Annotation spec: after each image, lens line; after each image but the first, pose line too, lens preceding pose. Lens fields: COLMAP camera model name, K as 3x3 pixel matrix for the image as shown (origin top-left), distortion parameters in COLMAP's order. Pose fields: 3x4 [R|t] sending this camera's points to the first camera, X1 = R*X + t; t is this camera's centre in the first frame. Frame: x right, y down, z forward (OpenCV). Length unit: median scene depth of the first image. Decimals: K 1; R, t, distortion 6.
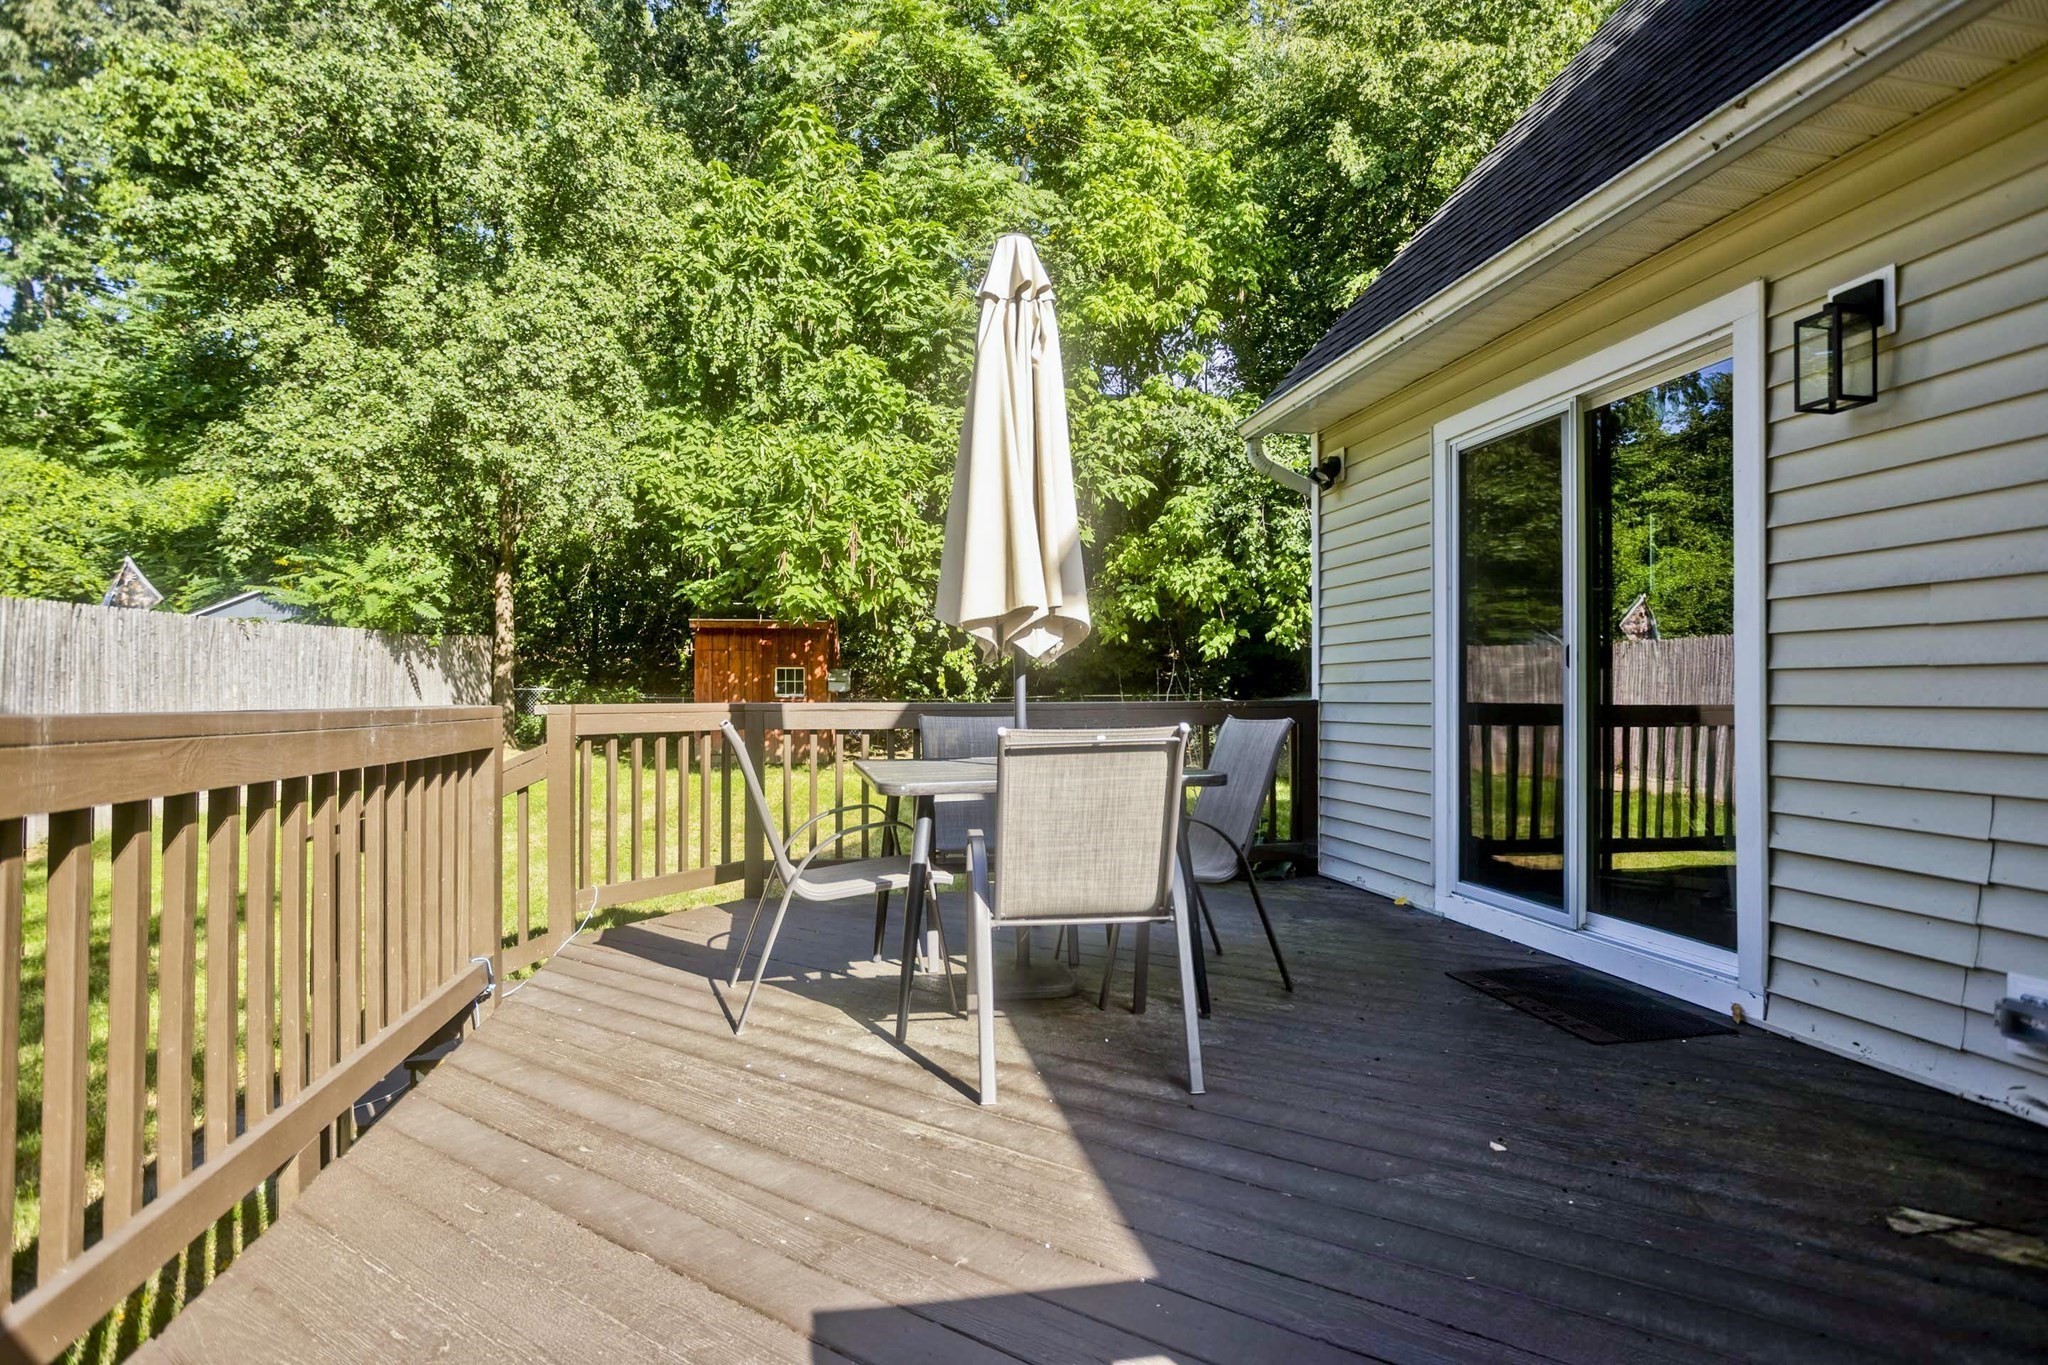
lens RADIAL K [[1105.0, 0, 1022.0], [0, 1105.0, 689.9], [0, 0, 1]] dist [0.002185, -0.001118]
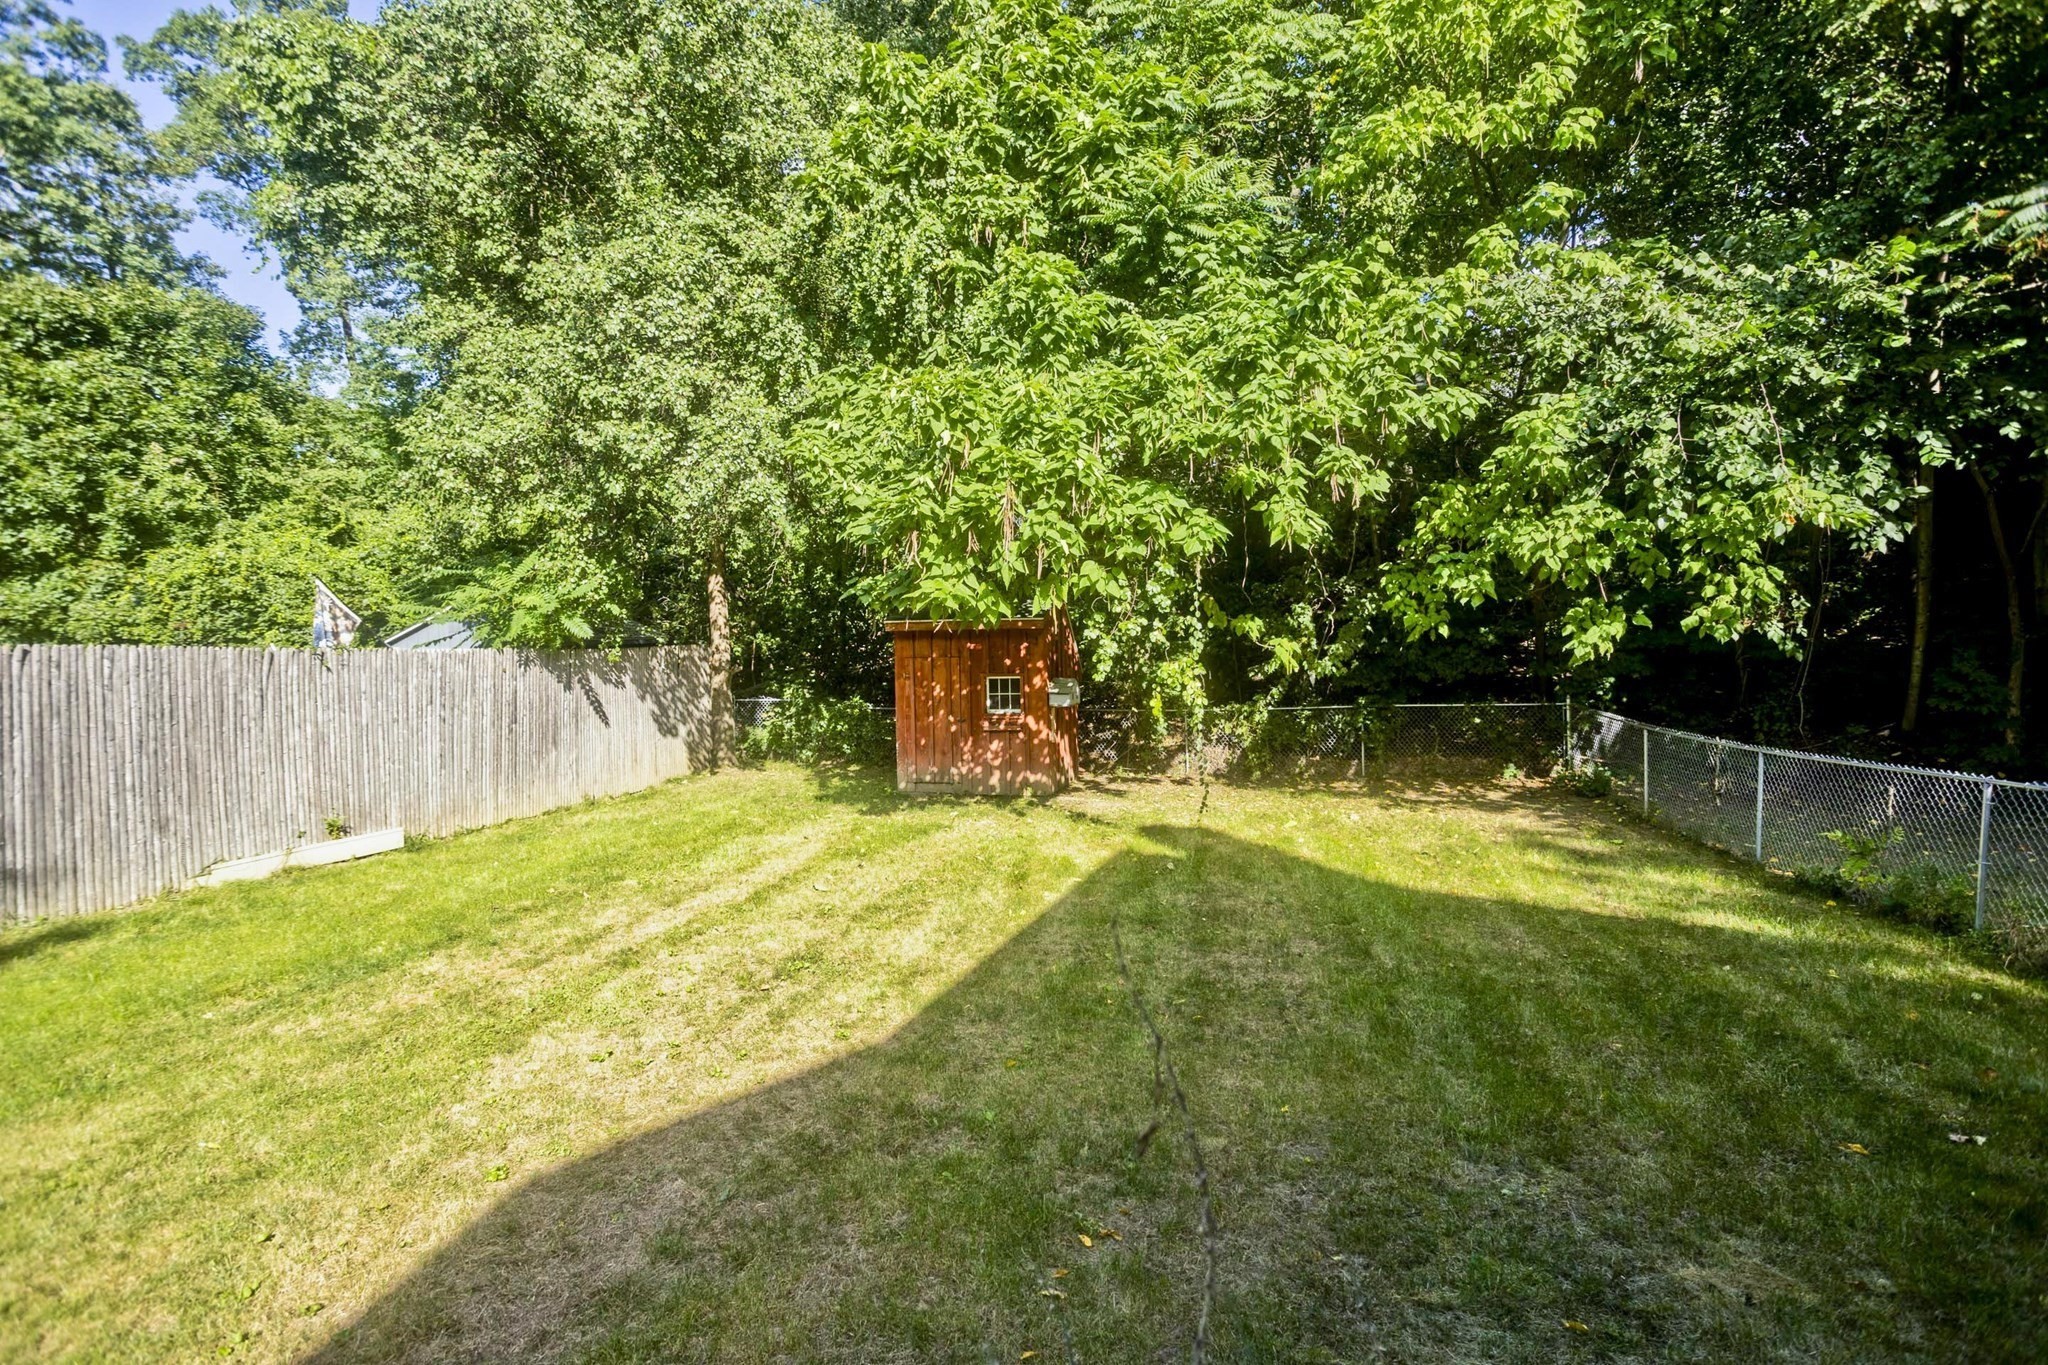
lens RADIAL K [[1001.6, 0, 1021.0], [0, 1001.6, 694.5], [0, 0, 1]] dist [-0.024535, 0.011923]
pose [[0.941822, -0.006297, -0.336052, 0.058882], [0.017047, 0.999433, 0.029050, -0.032485], [0.335679, -0.033088, 0.941395, 0.354511]]
